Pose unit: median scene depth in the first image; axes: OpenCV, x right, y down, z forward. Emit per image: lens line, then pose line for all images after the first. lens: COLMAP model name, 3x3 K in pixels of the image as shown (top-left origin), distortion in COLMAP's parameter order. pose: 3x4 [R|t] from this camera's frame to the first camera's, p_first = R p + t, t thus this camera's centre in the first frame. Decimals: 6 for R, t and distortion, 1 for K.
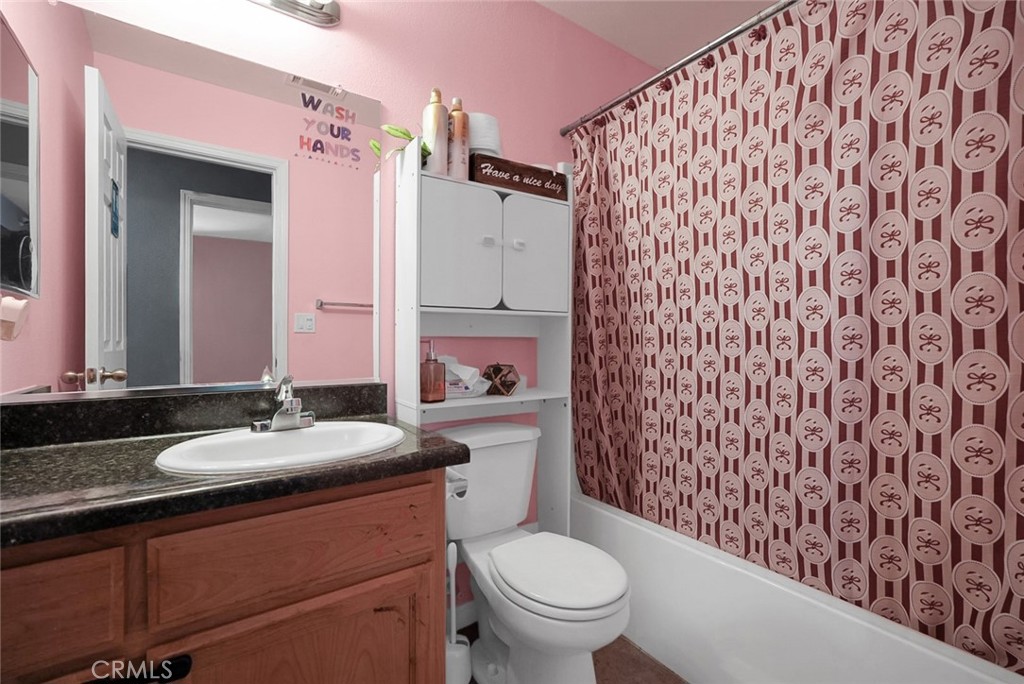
lens RADIAL K [[477.1, 0, 508.9], [0, 477.1, 336.5], [0, 0, 1]] dist [-0.009207, 0.001751]
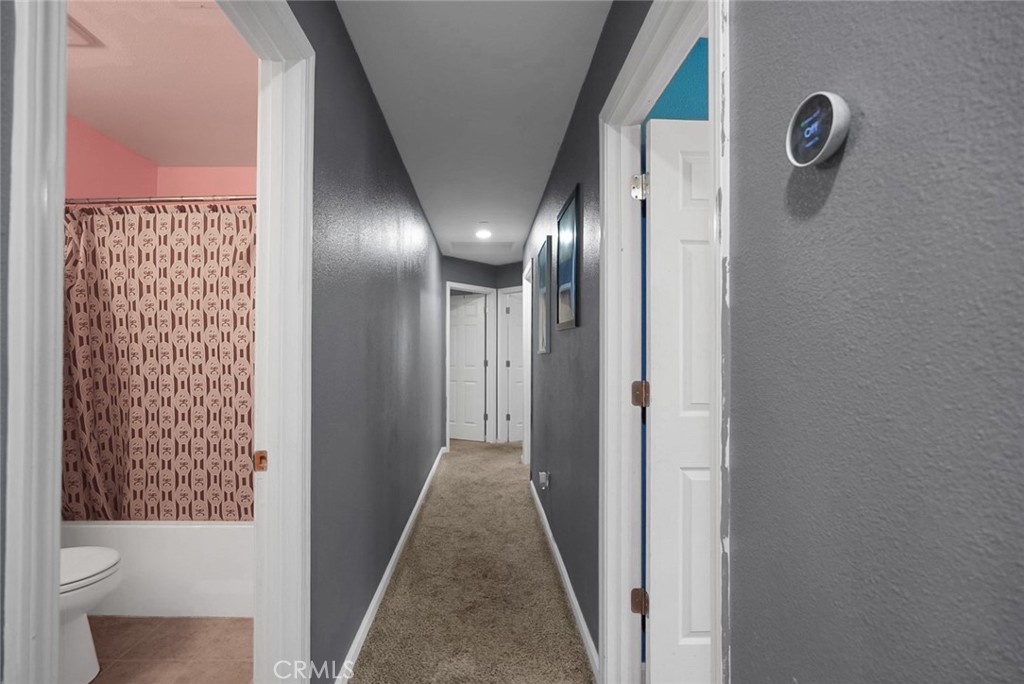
lens RADIAL K [[477.1, 0, 507.9], [0, 477.1, 343.8], [0, 0, 1]] dist [-0.009207, 0.001751]
pose [[0.577491, 0.001557, 0.816396, -0.192713], [0.009147, 0.999923, -0.008377, -0.090459], [-0.816346, 0.012306, 0.577432, -0.632566]]
